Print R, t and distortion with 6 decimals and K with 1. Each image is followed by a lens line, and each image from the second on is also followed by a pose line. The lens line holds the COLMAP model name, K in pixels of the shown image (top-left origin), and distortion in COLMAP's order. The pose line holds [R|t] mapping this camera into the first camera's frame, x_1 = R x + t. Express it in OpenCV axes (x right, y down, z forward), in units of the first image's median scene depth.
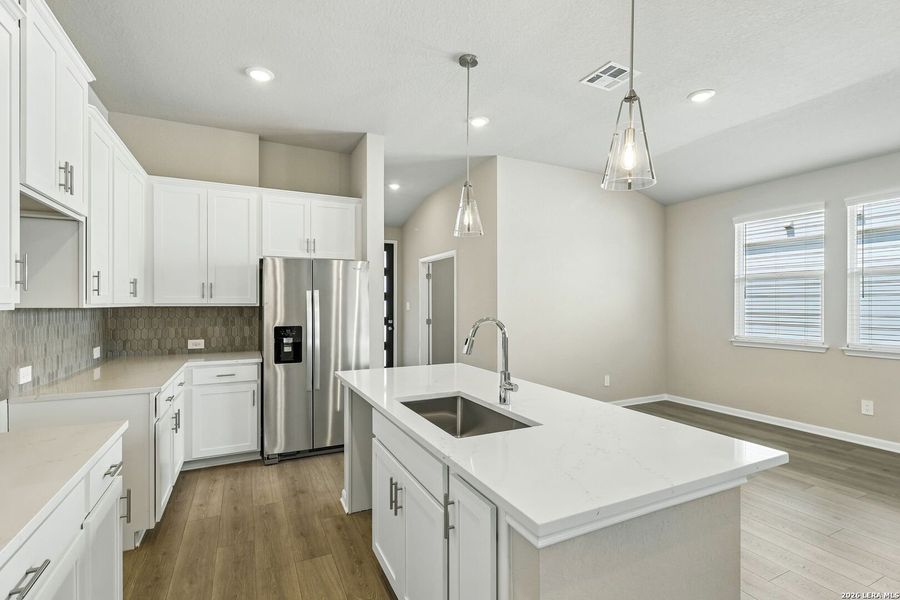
lens RADIAL K [[423.5, 0, 449.9], [0, 423.5, 302.3], [0, 0, 1]] dist [0.001202, -0.000060]
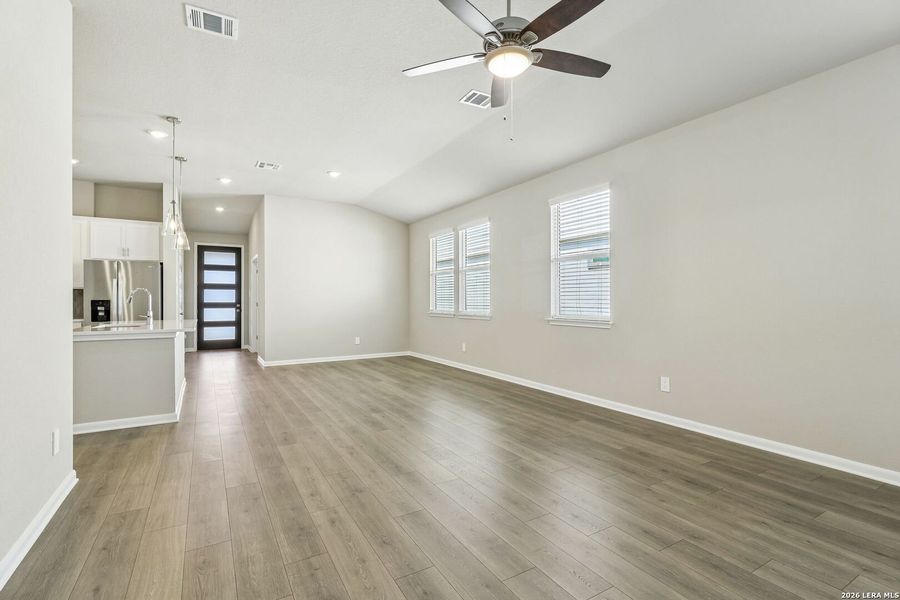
lens RADIAL K [[421.2, 0, 451.0], [0, 421.2, 299.2], [0, 0, 1]] dist [0.002333, 0.000044]
pose [[0.997092, -0.001813, 0.076181, 0.796403], [0.001795, 0.999998, 0.000296, 0.048887], [-0.076182, -0.000158, 0.997094, -0.713160]]
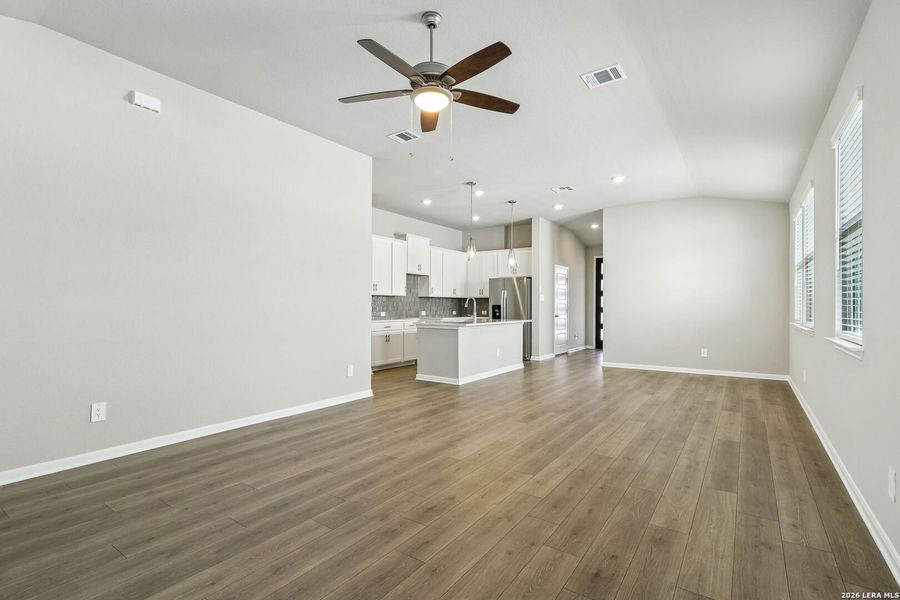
lens RADIAL K [[423.5, 0, 449.9], [0, 423.5, 302.3], [0, 0, 1]] dist [0.001202, -0.000060]
pose [[0.483972, -0.004521, -0.875072, 1.536518], [-0.001582, 0.999981, -0.006041, 0.050186], [0.875082, 0.004308, 0.483955, -0.435829]]
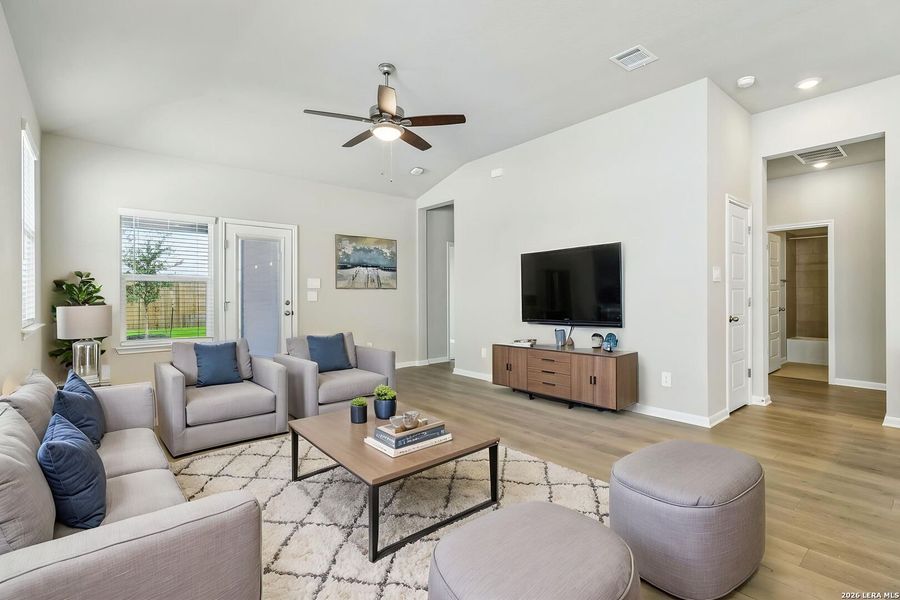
lens RADIAL K [[423.9, 0, 453.3], [0, 423.9, 296.1], [0, 0, 1]] dist [0.002093, 0.000267]
pose [[-0.968501, 0.004471, -0.248969, 1.007200], [0.004598, 0.999989, 0.000075, 0.053178], [0.248967, -0.001072, -0.968511, 0.737130]]
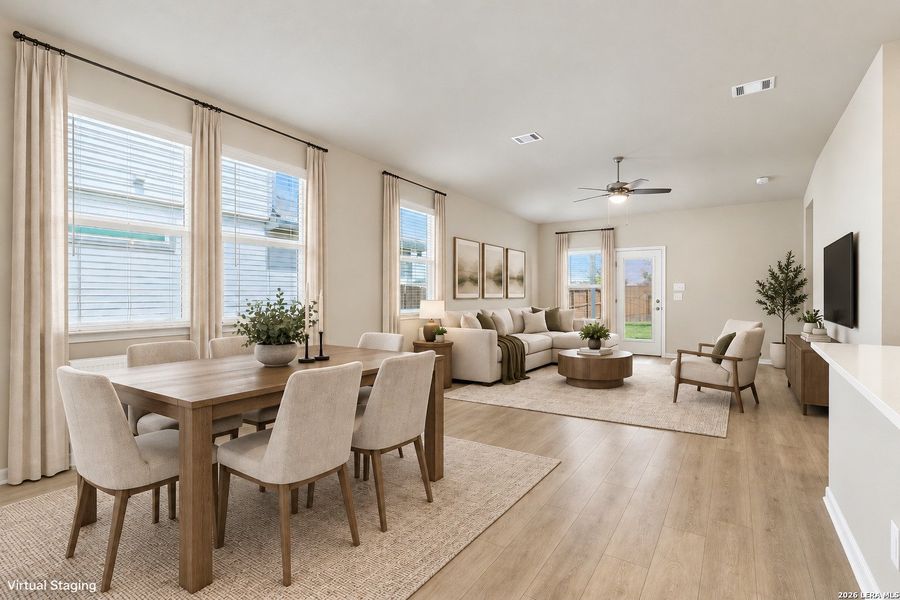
lens RADIAL K [[416.3, 0, 453.1], [0, 416.3, 296.4], [0, 0, 1]] dist [0.011588, -0.000293]
pose [[-0.505381, -0.000377, 0.862896, -0.013015], [-0.001503, 0.999999, -0.000444, 0.052784], [-0.862895, -0.001521, -0.505381, 1.063418]]
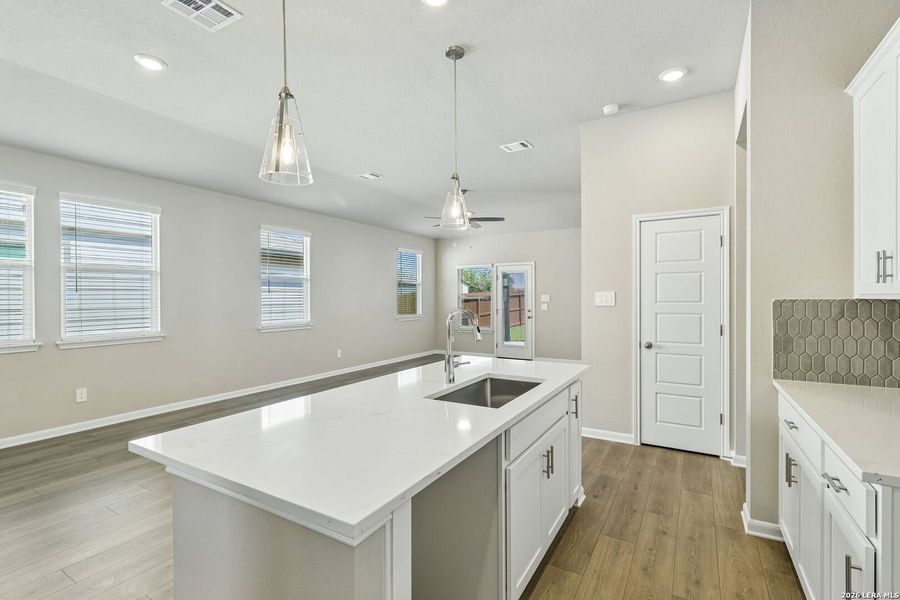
lens RADIAL K [[414.0, 0, 450.0], [0, 414.0, 300.0], [0, 0, 1]] dist [0.002323, 0.000041]
pose [[-0.552777, -0.003197, 0.833323, -0.398179], [0.001332, 0.999988, 0.004720, 0.004992], [-0.833328, 0.003719, -0.552766, 0.802415]]
